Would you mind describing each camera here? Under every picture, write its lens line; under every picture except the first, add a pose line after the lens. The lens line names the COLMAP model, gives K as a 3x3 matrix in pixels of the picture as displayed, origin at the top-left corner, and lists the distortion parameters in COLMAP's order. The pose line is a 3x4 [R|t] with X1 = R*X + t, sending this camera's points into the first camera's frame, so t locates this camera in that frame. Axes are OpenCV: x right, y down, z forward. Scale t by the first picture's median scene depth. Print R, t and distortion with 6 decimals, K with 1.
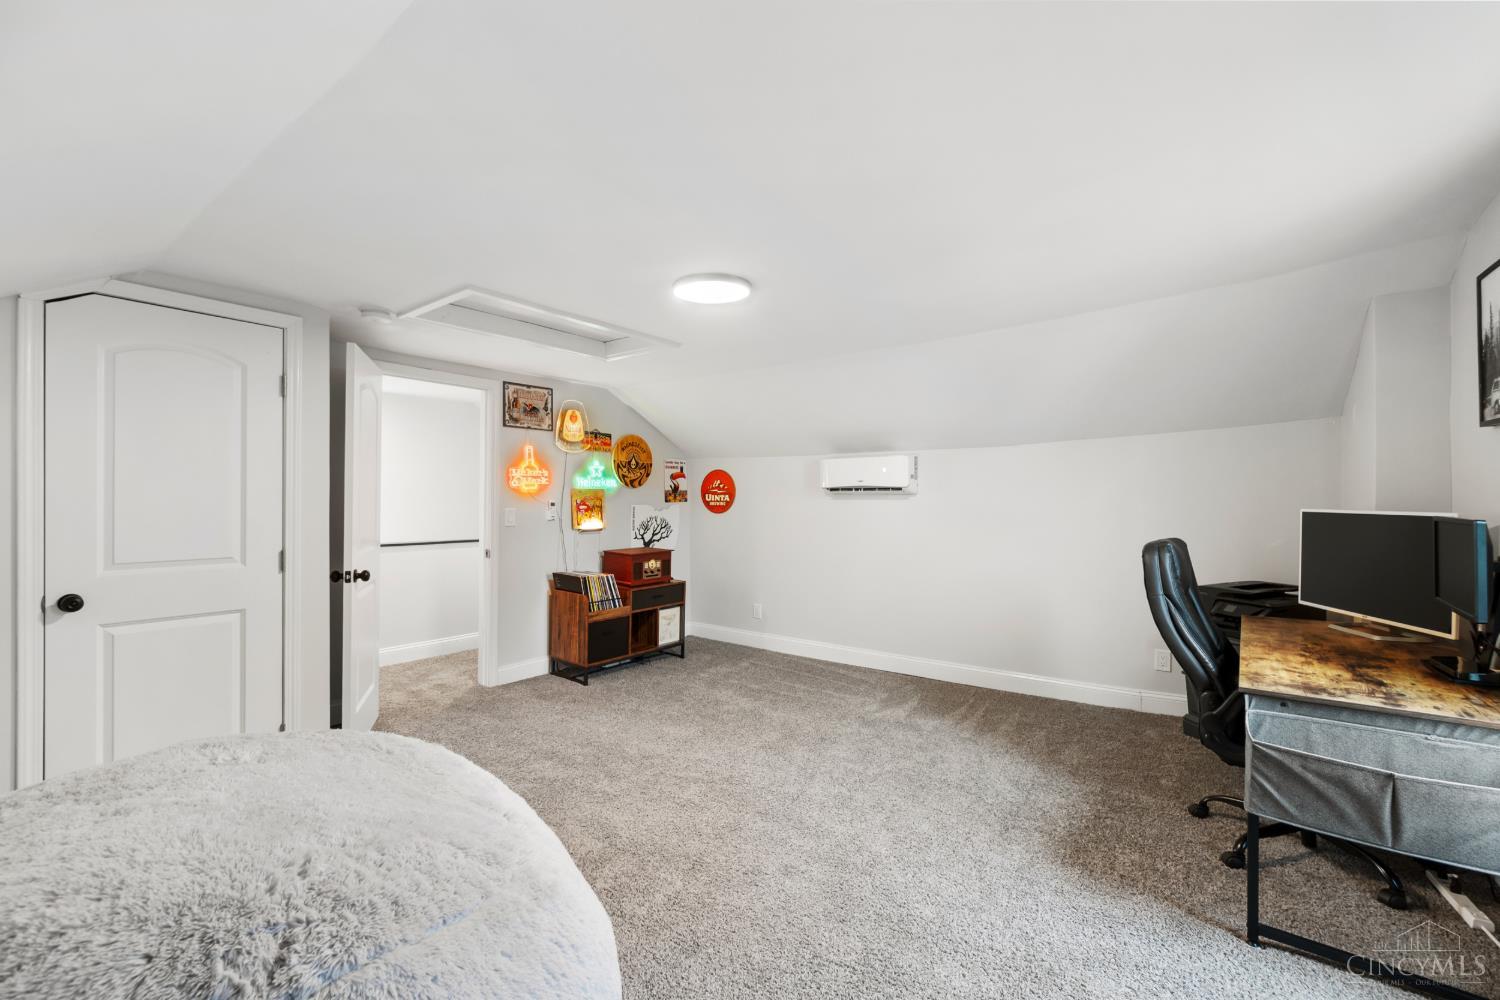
lens RADIAL K [[643.6, 0, 751.1], [0, 643.6, 497.5], [0, 0, 1]] dist [-0.005712, 0.002189]
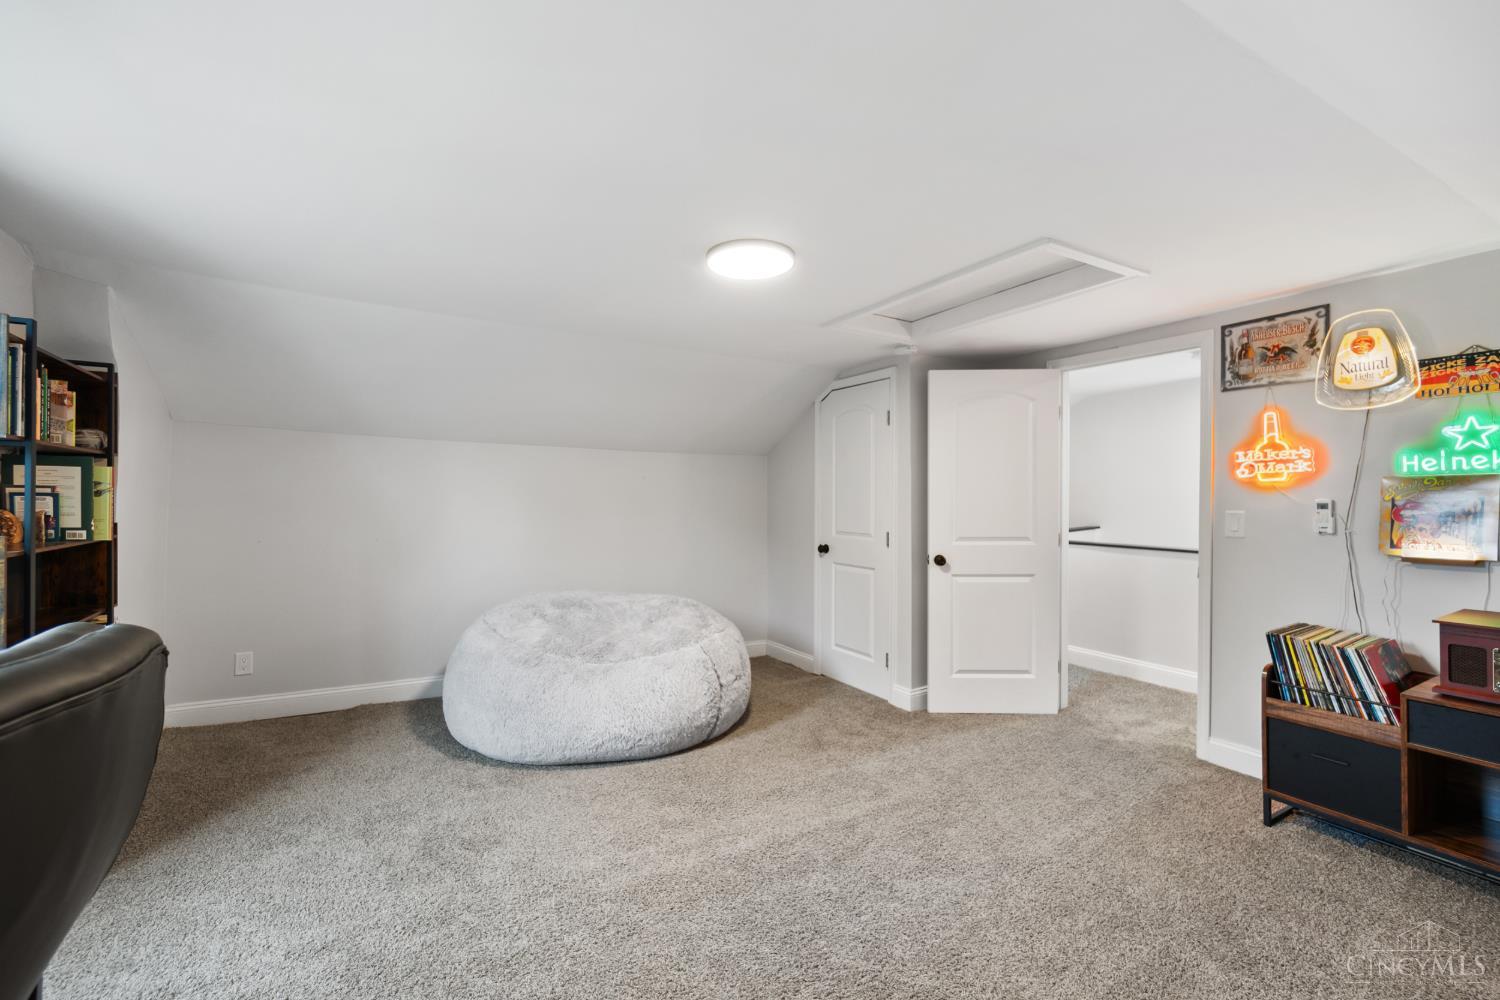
lens RADIAL K [[643.6, 0, 750.5], [0, 643.6, 498.1], [0, 0, 1]] dist [-0.005712, 0.002189]
pose [[-0.406766, -0.005228, -0.913518, 0.435330], [-0.003652, 0.999985, -0.004097, 0.007843], [0.913525, 0.001669, -0.406779, 0.793967]]
